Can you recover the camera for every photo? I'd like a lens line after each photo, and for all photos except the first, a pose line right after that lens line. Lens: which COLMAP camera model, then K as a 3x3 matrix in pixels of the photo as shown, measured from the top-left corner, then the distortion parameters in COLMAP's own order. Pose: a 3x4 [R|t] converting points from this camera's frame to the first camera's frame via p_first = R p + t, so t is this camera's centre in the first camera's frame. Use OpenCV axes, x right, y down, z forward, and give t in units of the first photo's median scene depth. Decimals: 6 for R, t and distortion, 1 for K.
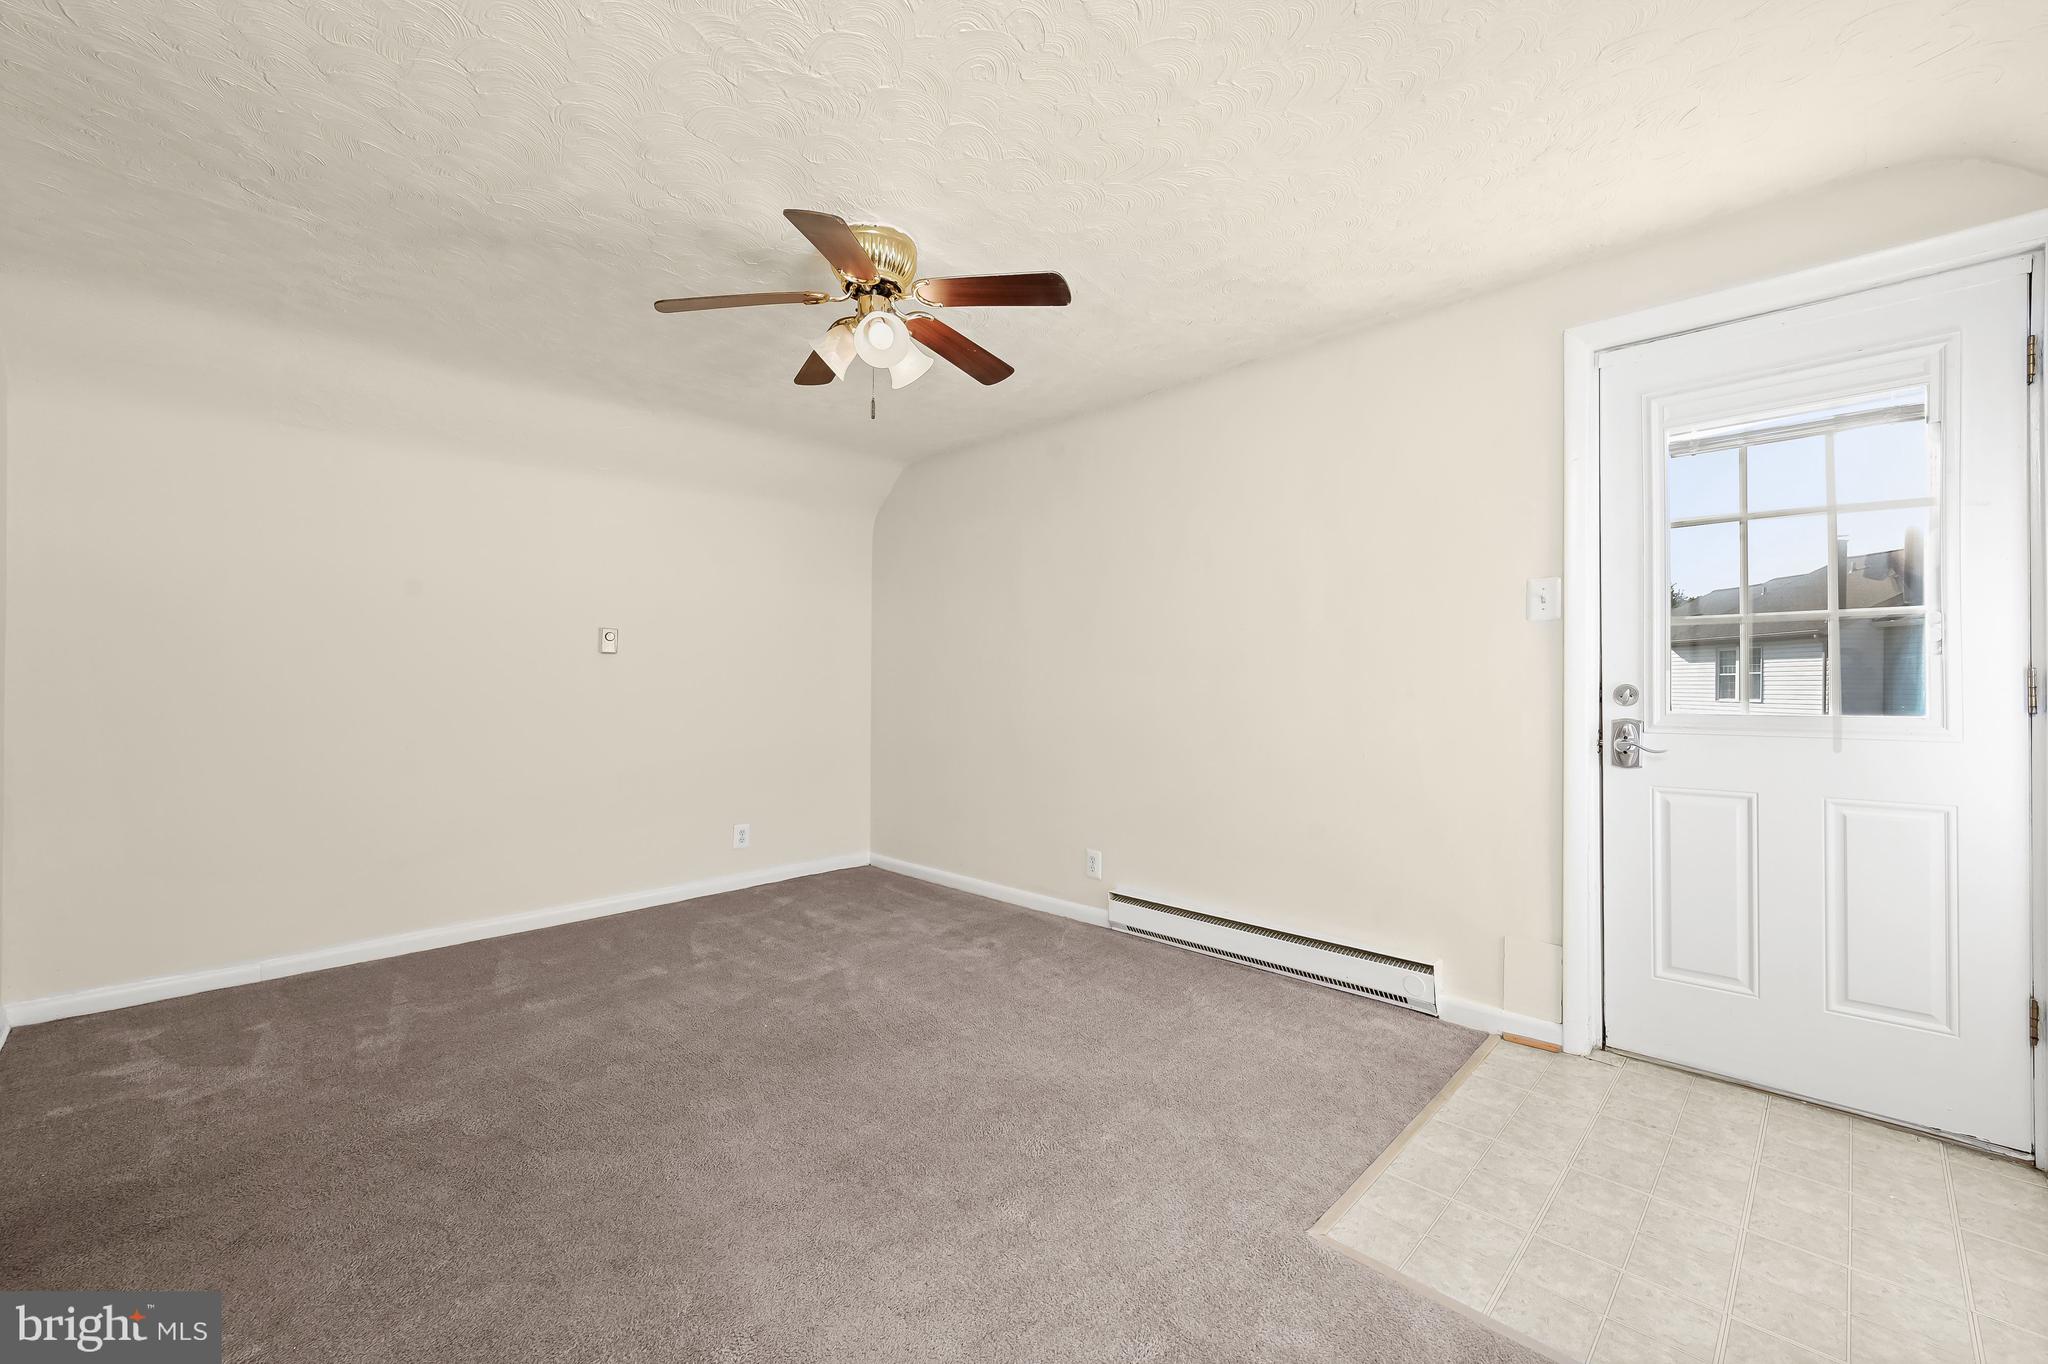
lens RADIAL K [[830.1, 0, 1034.8], [0, 830.1, 674.1], [0, 0, 1]] dist [-0.000034, 0.000142]
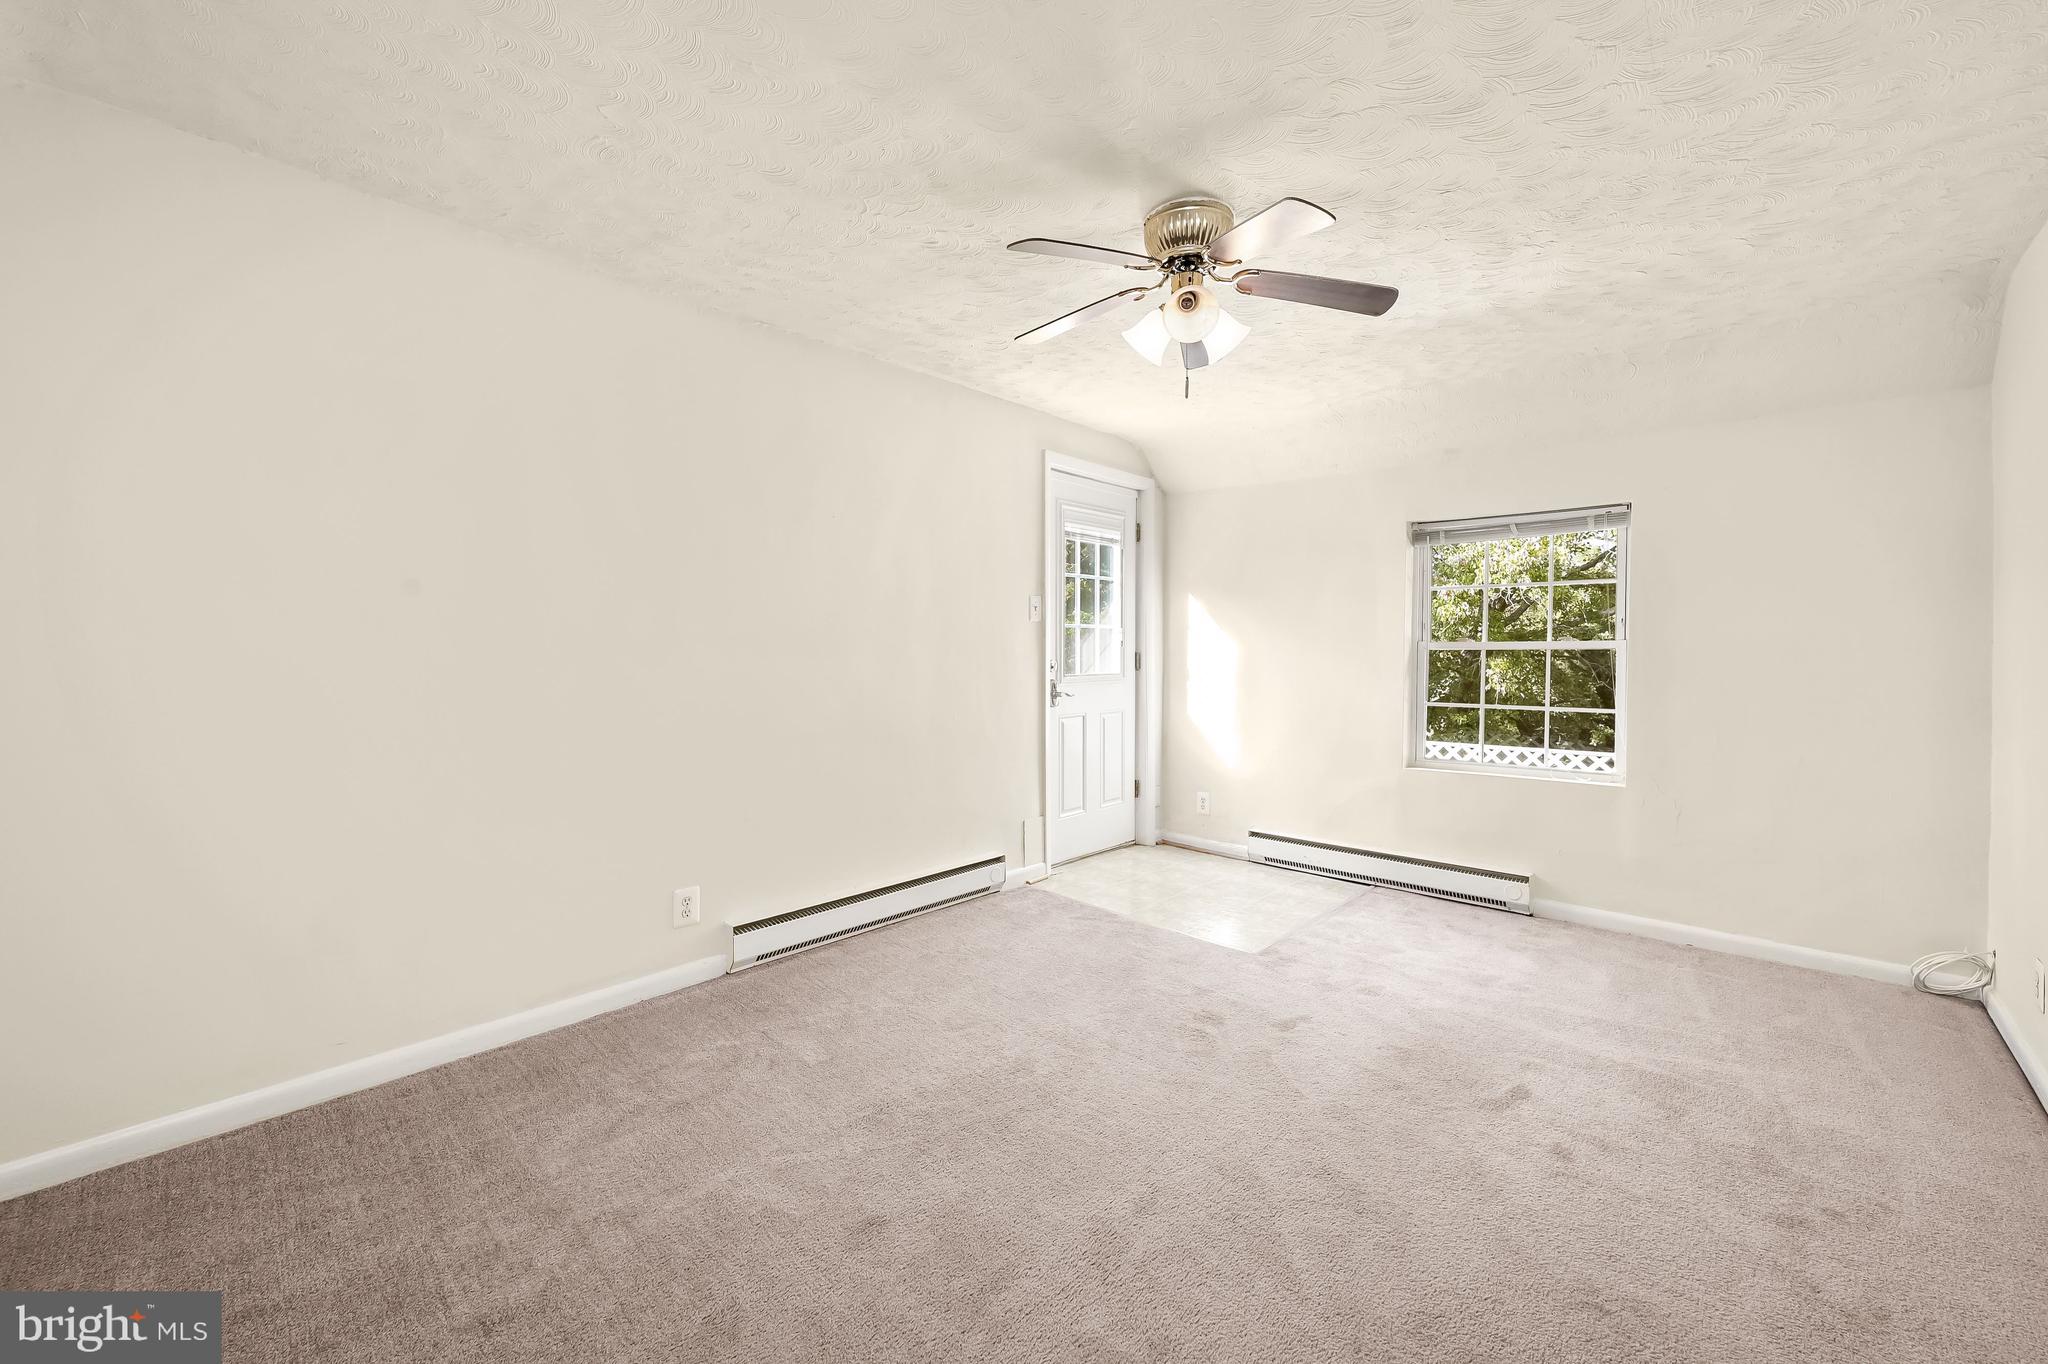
lens RADIAL K [[830.1, 0, 1034.8], [0, 830.1, 674.1], [0, 0, 1]] dist [-0.000034, 0.000142]
pose [[-0.033381, -0.016091, 0.999313, -0.994681], [0.006982, 0.999842, 0.016332, 0.011470], [-0.999418, 0.007523, -0.033263, 1.024681]]
